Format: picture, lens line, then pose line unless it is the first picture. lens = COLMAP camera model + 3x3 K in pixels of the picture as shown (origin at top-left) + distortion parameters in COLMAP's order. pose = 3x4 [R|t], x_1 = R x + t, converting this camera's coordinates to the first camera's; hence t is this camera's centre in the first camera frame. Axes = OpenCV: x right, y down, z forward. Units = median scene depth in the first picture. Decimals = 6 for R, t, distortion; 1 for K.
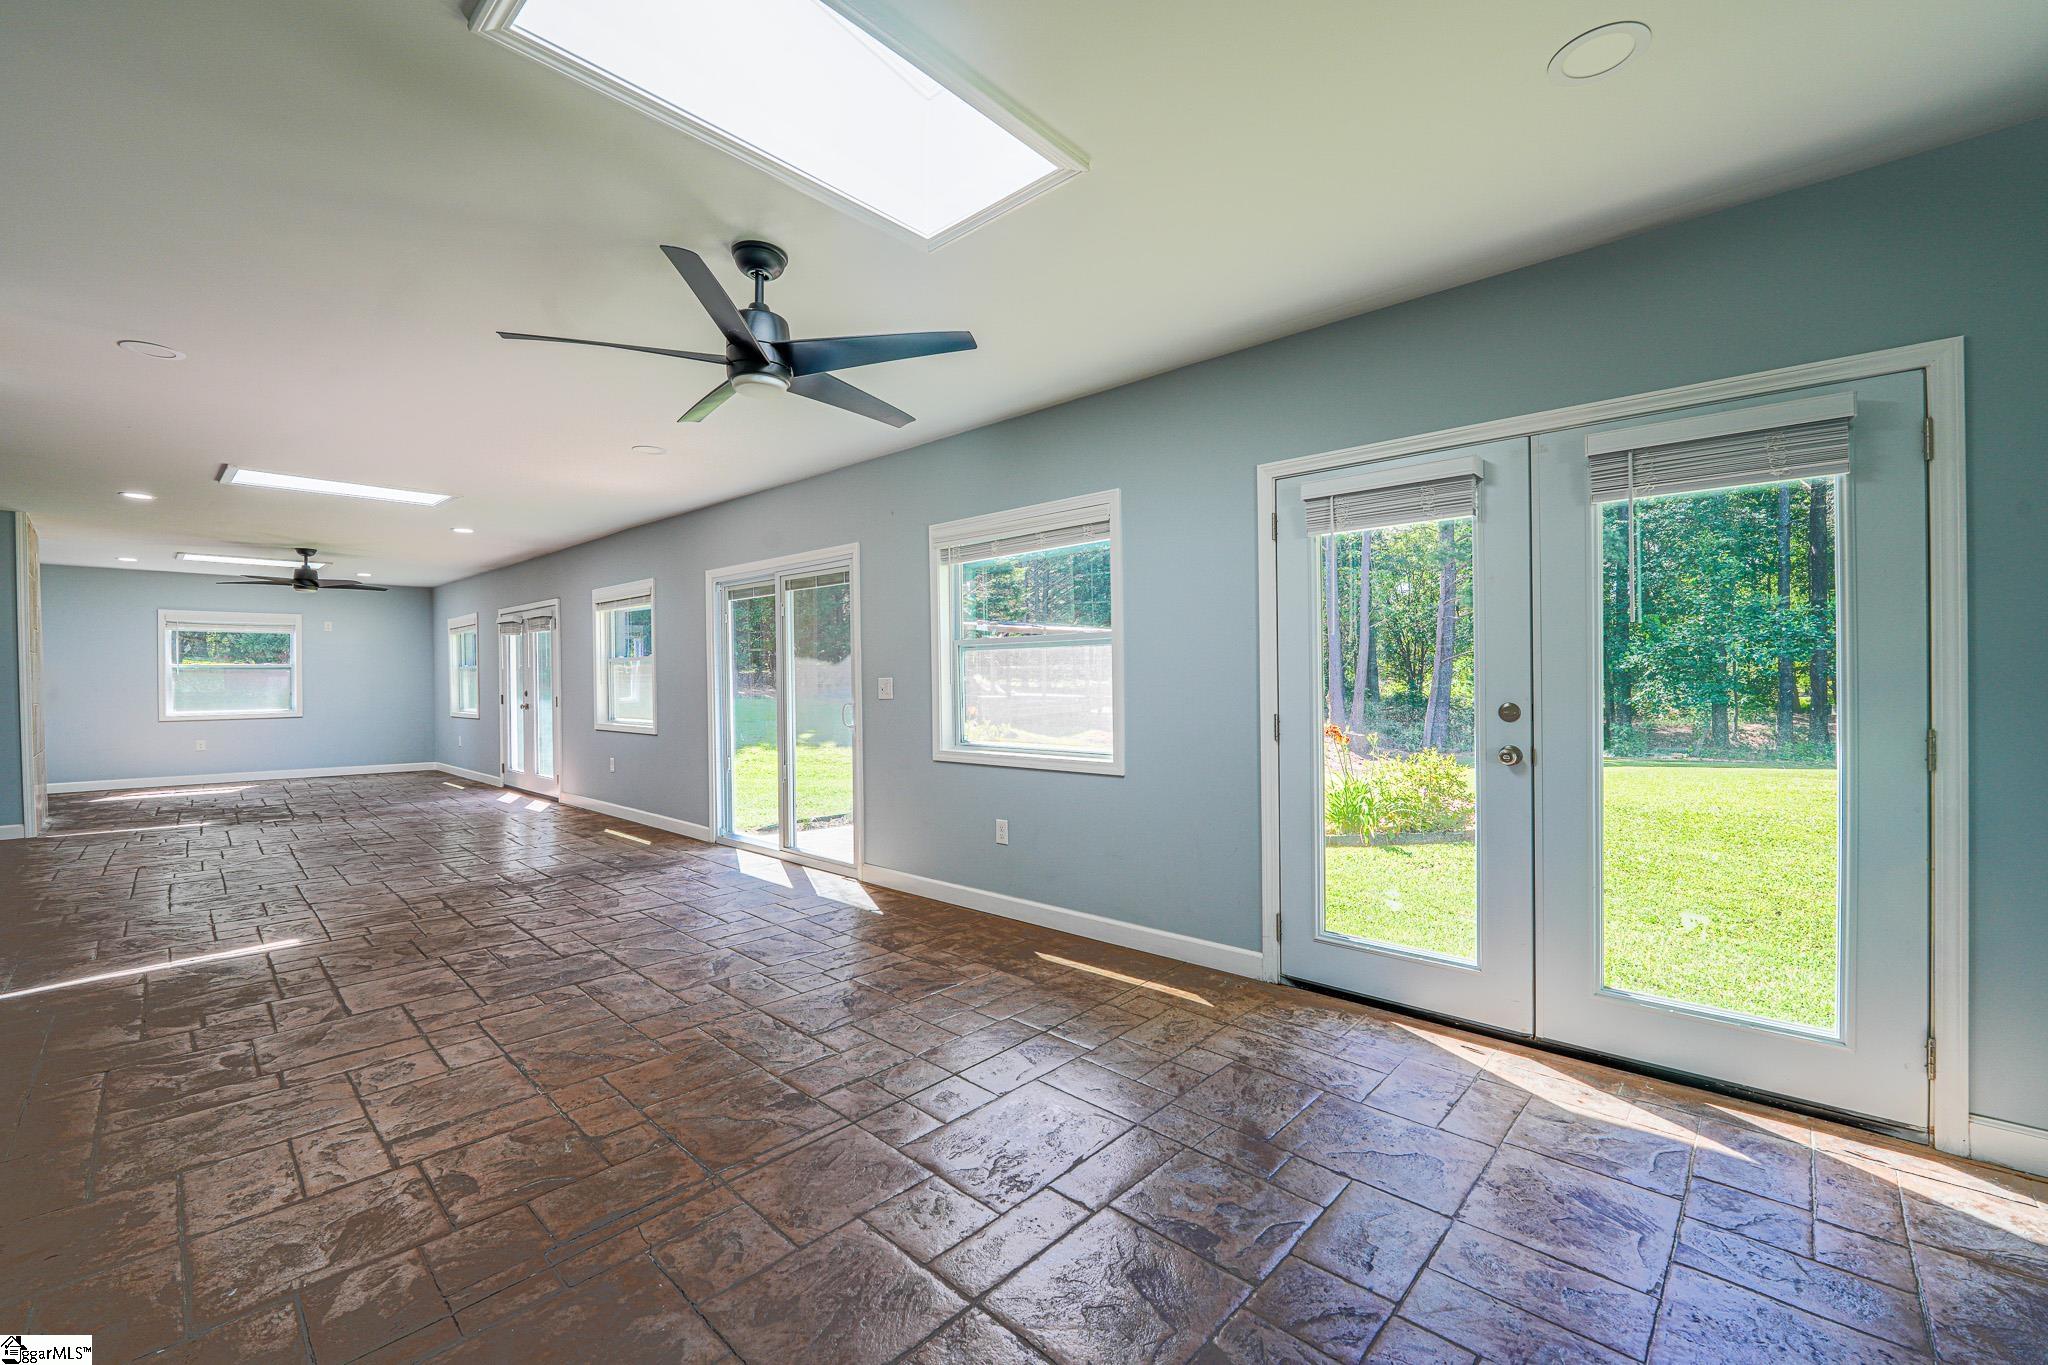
lens RADIAL K [[836.7, 0, 1029.5], [0, 836.7, 660.1], [0, 0, 1]] dist [-0.033939, -0.000243]
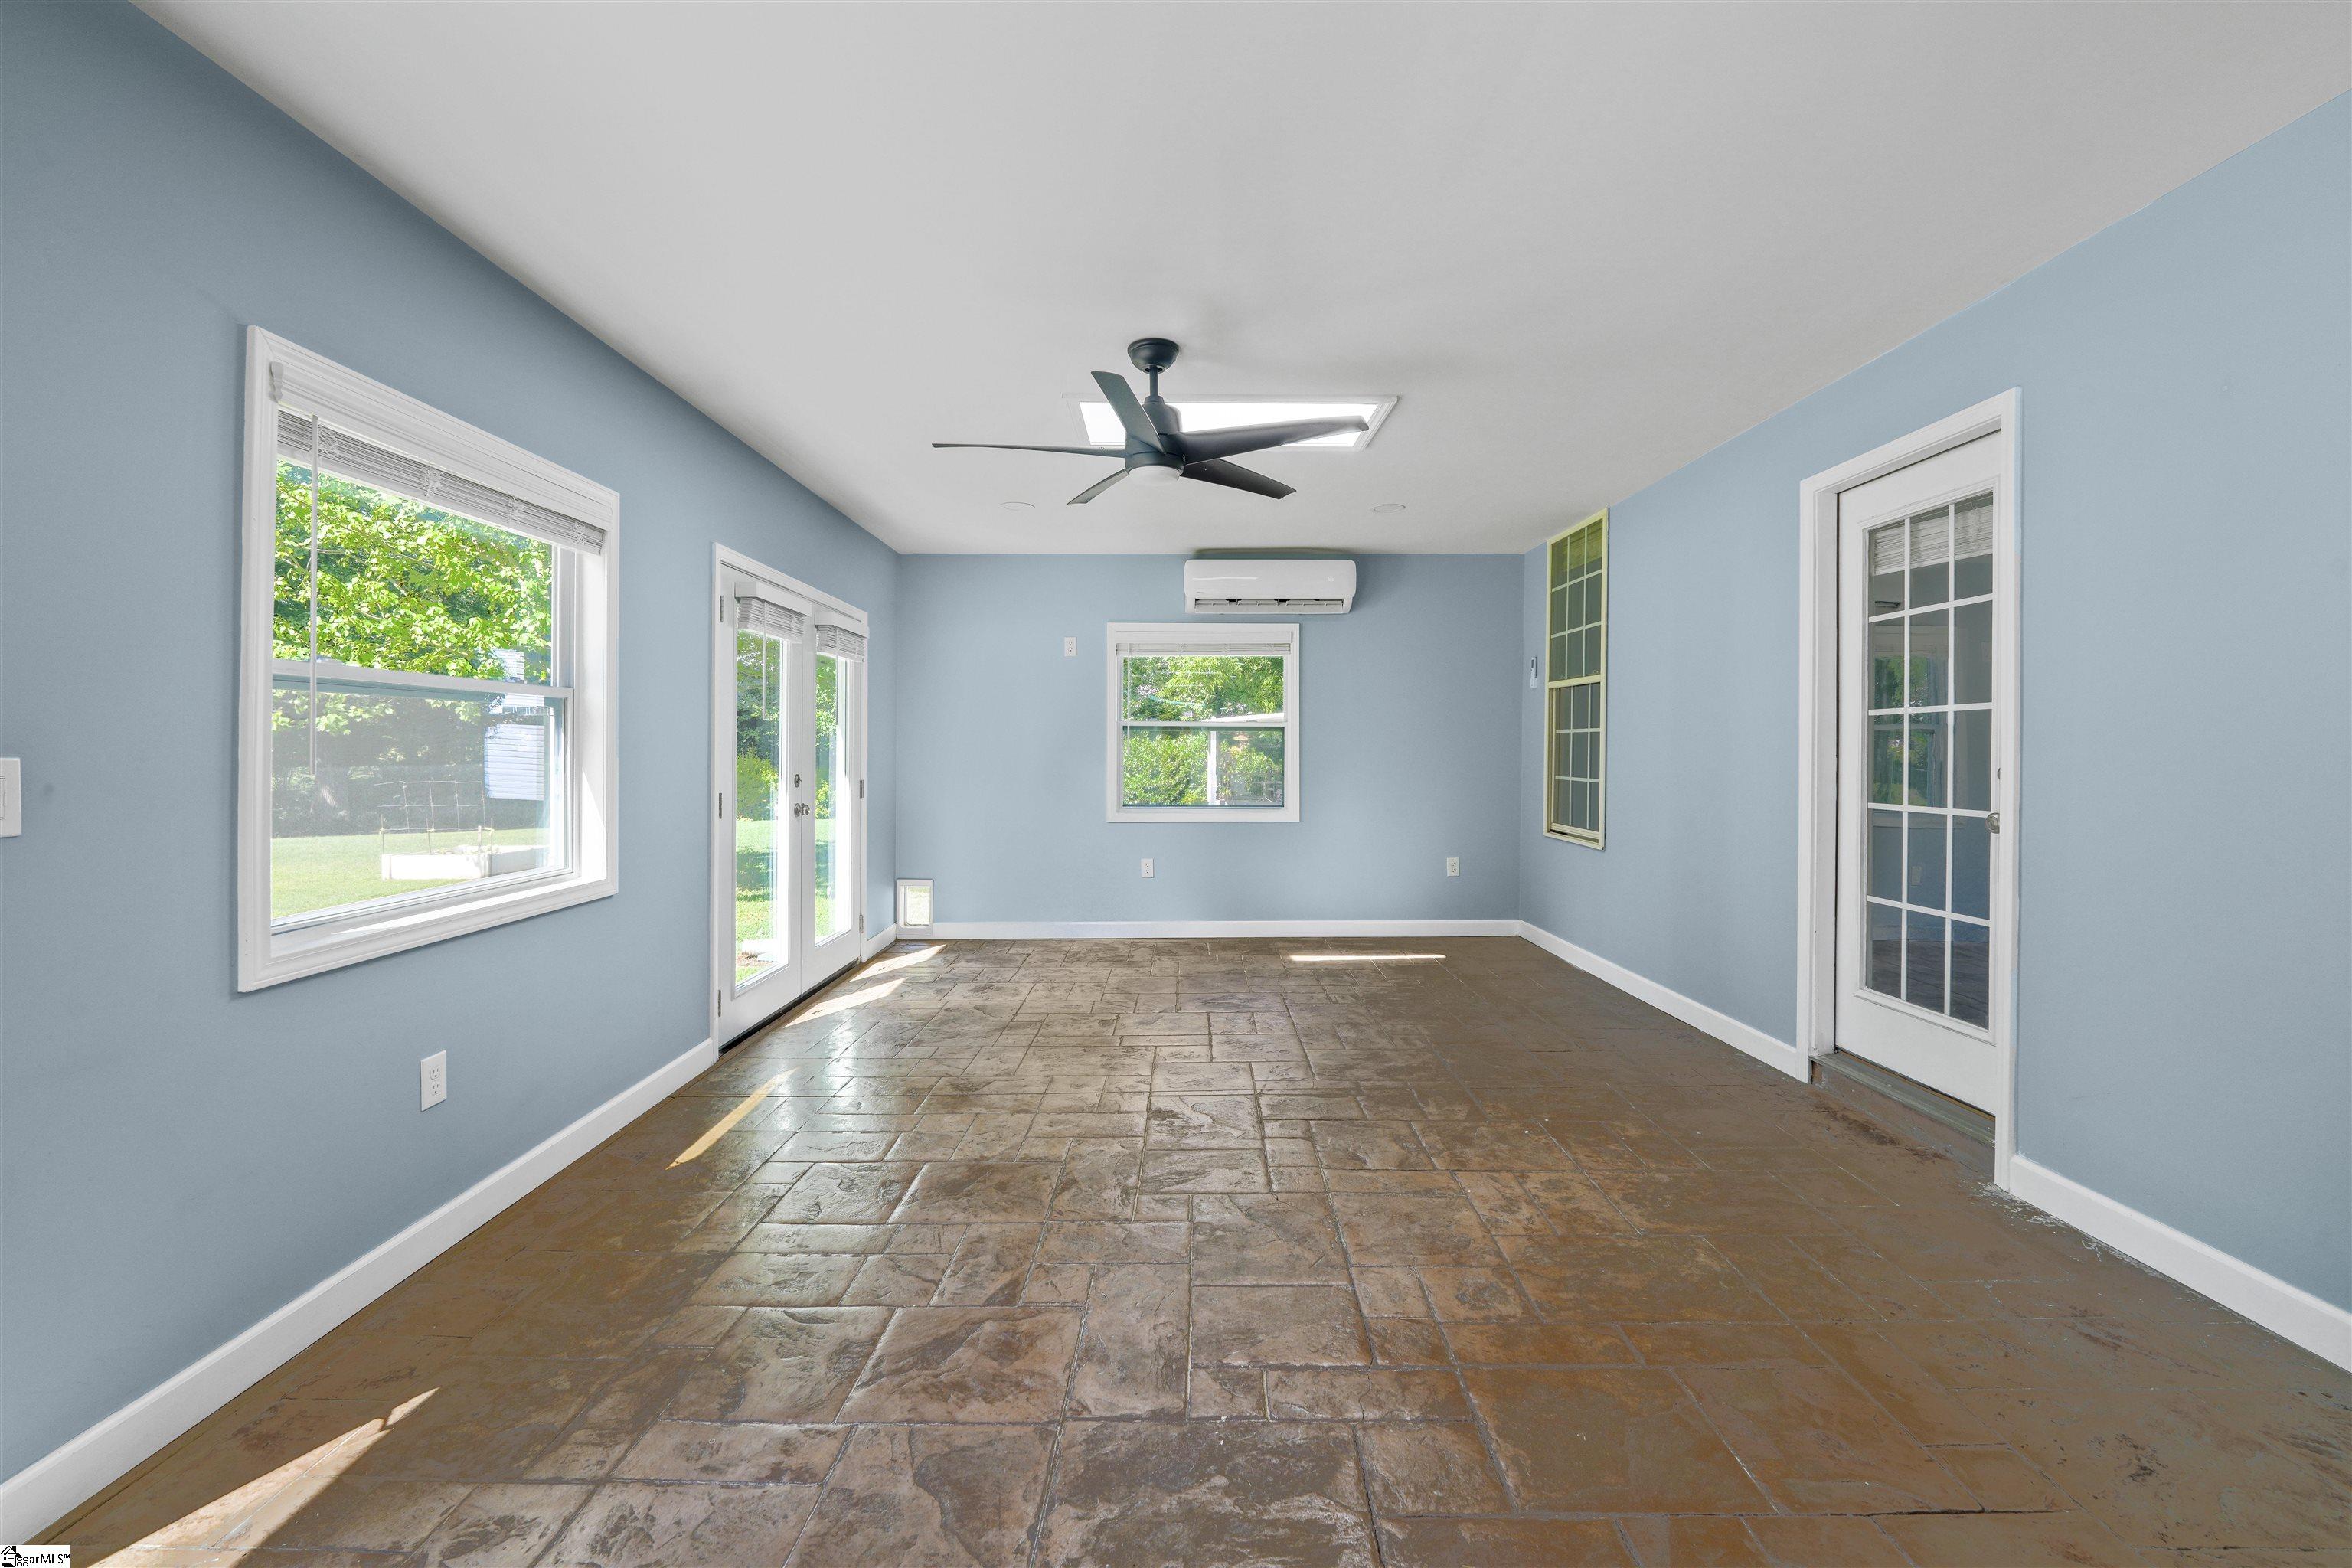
lens RADIAL K [[981.5, 0, 1176.0], [0, 981.5, 784.0], [0, 0, 1]] dist [0.000694, -0.000225]
pose [[-0.670845, -0.024229, 0.741202, -1.018291], [-0.016441, 0.999706, 0.017798, 0.023948], [-0.741415, -0.000247, -0.671047, 1.472330]]
